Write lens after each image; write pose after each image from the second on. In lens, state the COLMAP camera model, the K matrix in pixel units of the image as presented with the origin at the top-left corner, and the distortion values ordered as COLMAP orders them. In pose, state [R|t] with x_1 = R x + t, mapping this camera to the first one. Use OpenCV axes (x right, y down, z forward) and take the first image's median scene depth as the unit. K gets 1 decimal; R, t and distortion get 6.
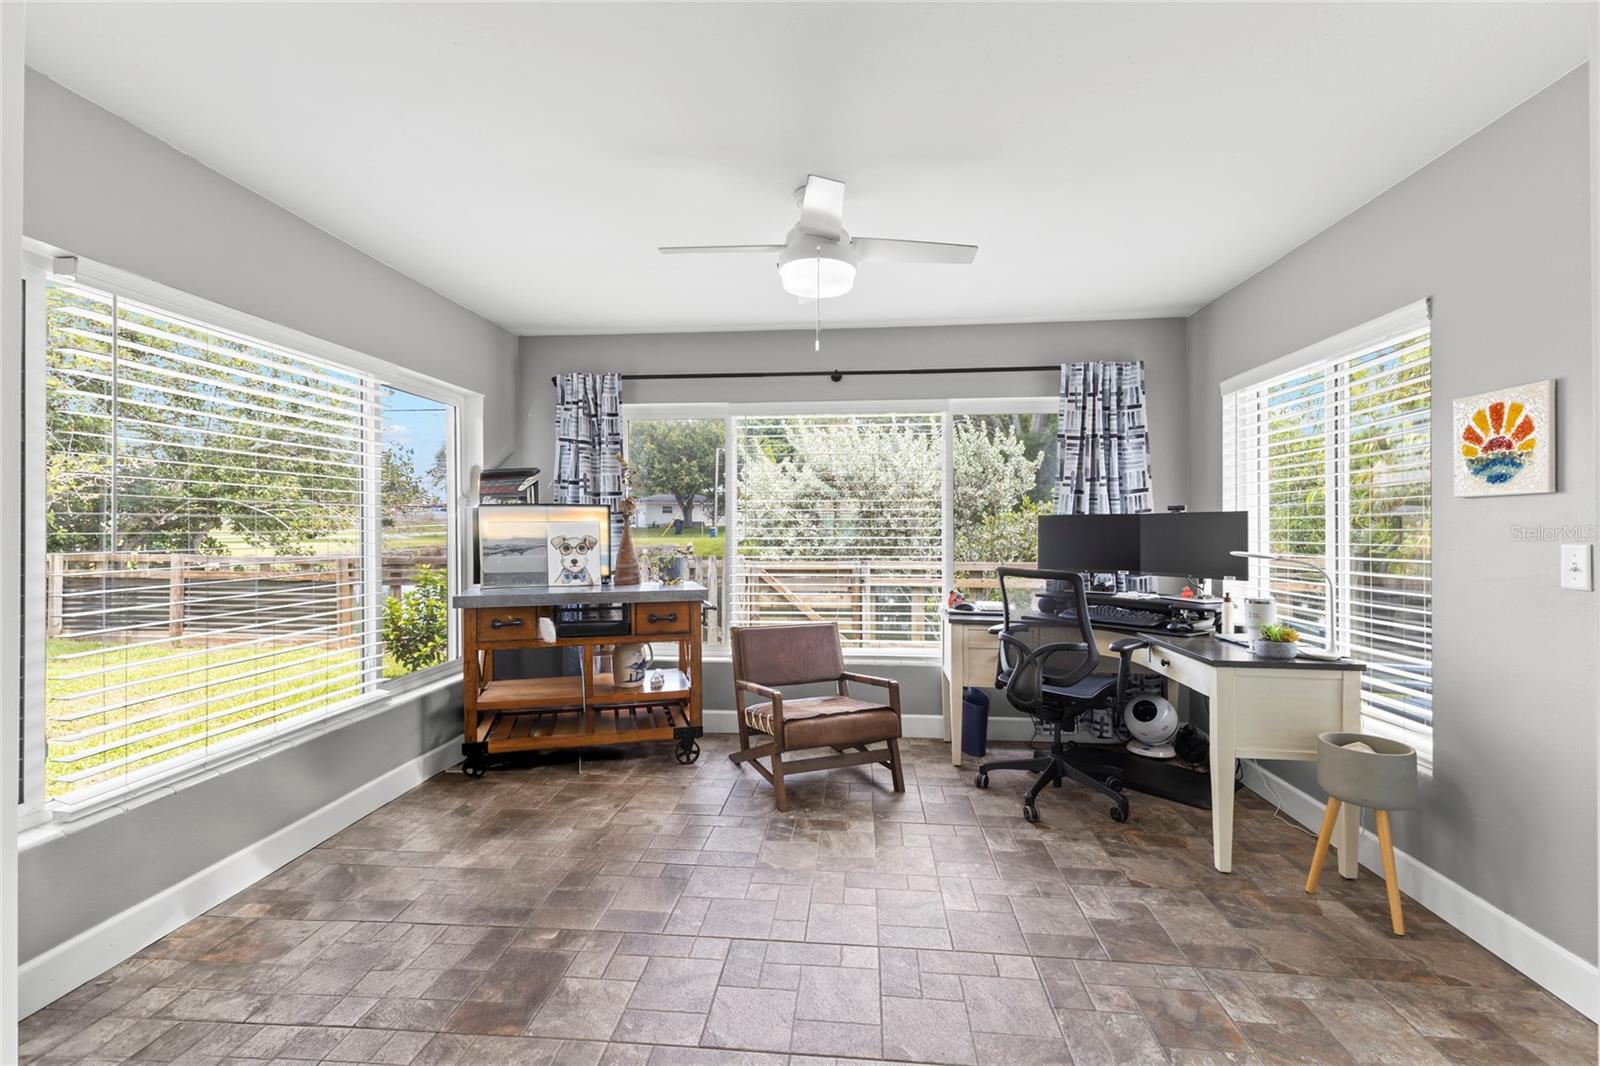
lens RADIAL K [[696.3, 0, 796.2], [0, 696.3, 518.5], [0, 0, 1]] dist [0.018330, -0.004050]
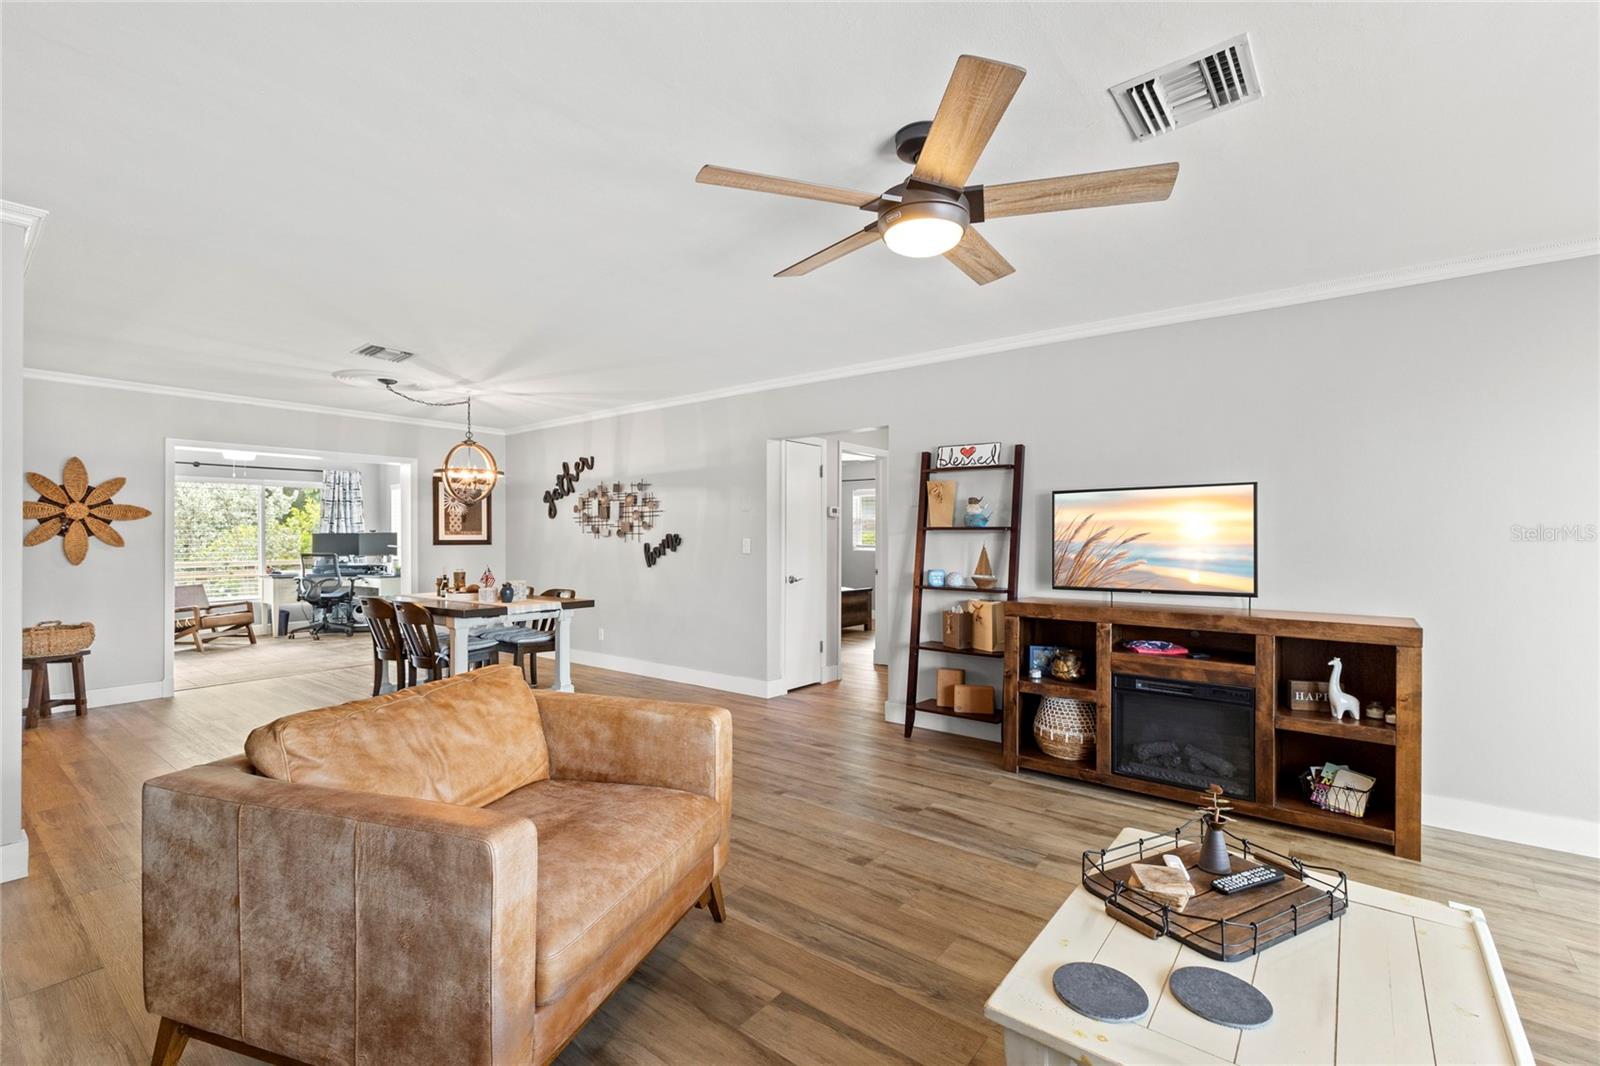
lens RADIAL K [[696.3, 0, 804.3], [0, 696.3, 536.6], [0, 0, 1]] dist [0.018330, -0.004050]
pose [[0.532882, -0.002552, 0.846186, -0.818109], [-0.005113, 0.999967, 0.006236, -0.017610], [-0.846174, -0.007650, 0.532851, -1.763966]]
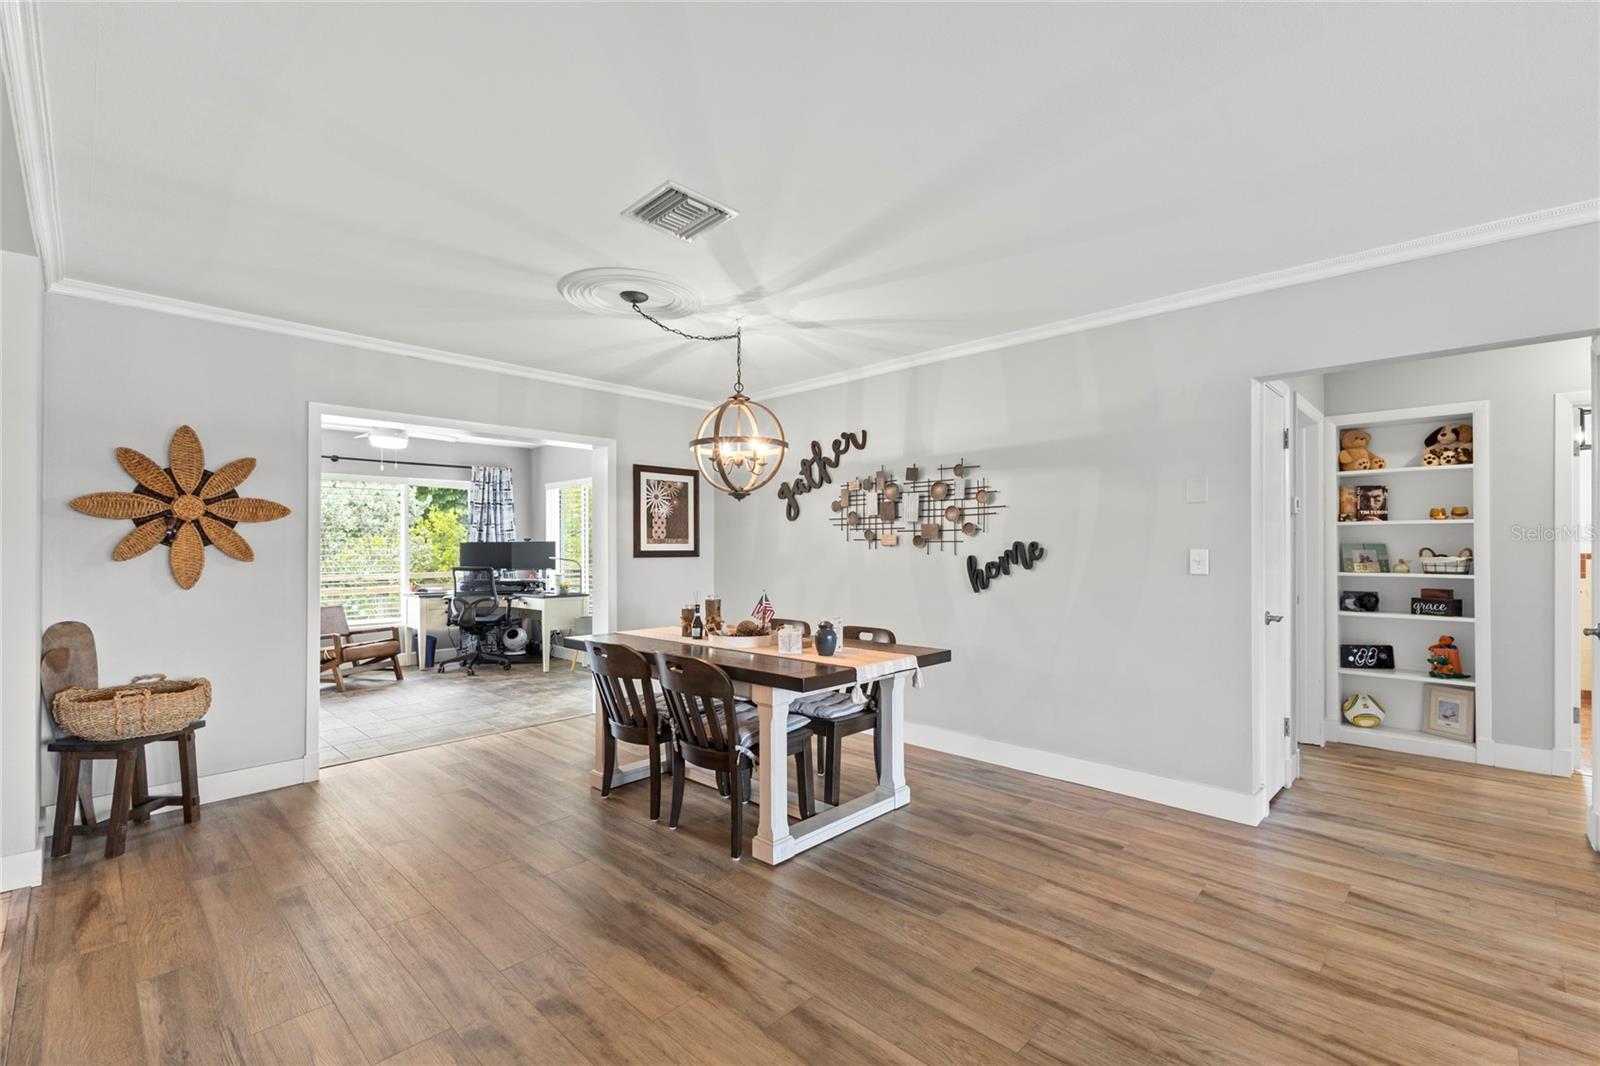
lens RADIAL K [[696.3, 0, 801.4], [0, 696.3, 544.4], [0, 0, 1]] dist [0.018330, -0.004050]
pose [[0.620269, -0.000205, 0.784389, -0.630943], [-0.004102, 0.999985, 0.003504, -0.010160], [-0.784379, -0.005391, 0.620259, -1.018041]]
